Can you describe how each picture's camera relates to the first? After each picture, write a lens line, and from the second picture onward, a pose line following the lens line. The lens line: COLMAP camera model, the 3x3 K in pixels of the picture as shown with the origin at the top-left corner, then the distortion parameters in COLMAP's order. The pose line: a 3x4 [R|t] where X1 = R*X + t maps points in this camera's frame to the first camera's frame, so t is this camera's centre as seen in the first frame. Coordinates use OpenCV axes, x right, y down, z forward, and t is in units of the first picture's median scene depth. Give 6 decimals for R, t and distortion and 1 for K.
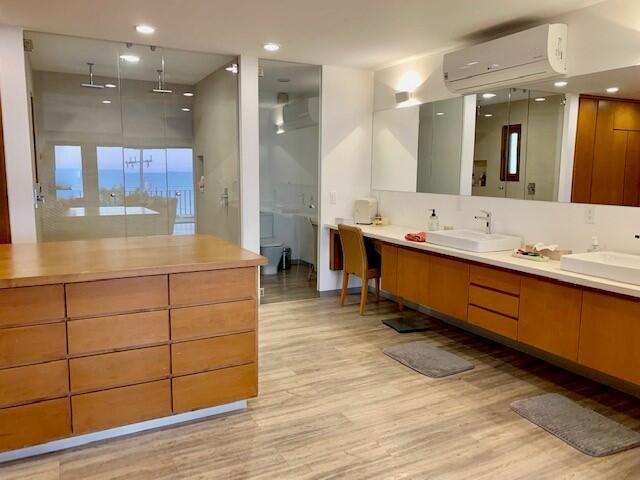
lens RADIAL K [[488.8, 0, 320.0], [0, 488.8, 240.0], [0, 0, 1]] dist [0.004920, 0.005594]
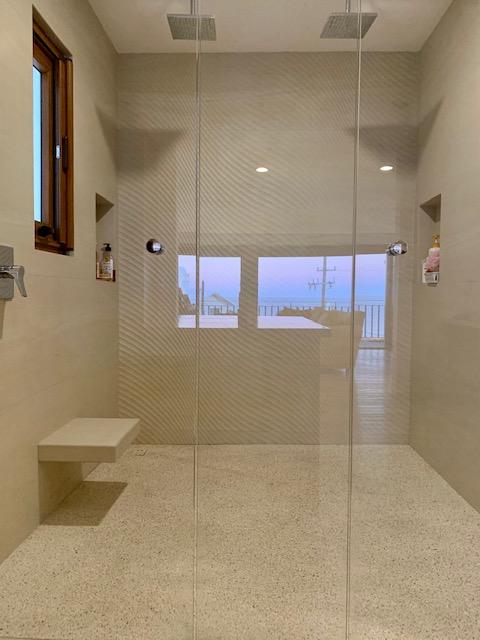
lens RADIAL K [[488.8, 0, 240.0], [0, 488.8, 320.0], [0, 0, 1]] dist [0.004920, 0.005594]
pose [[0.868223, 0.015816, -0.495921, -0.080906], [-0.061448, 0.995225, -0.075839, -0.010244], [0.492354, 0.096319, 0.865049, 0.255002]]
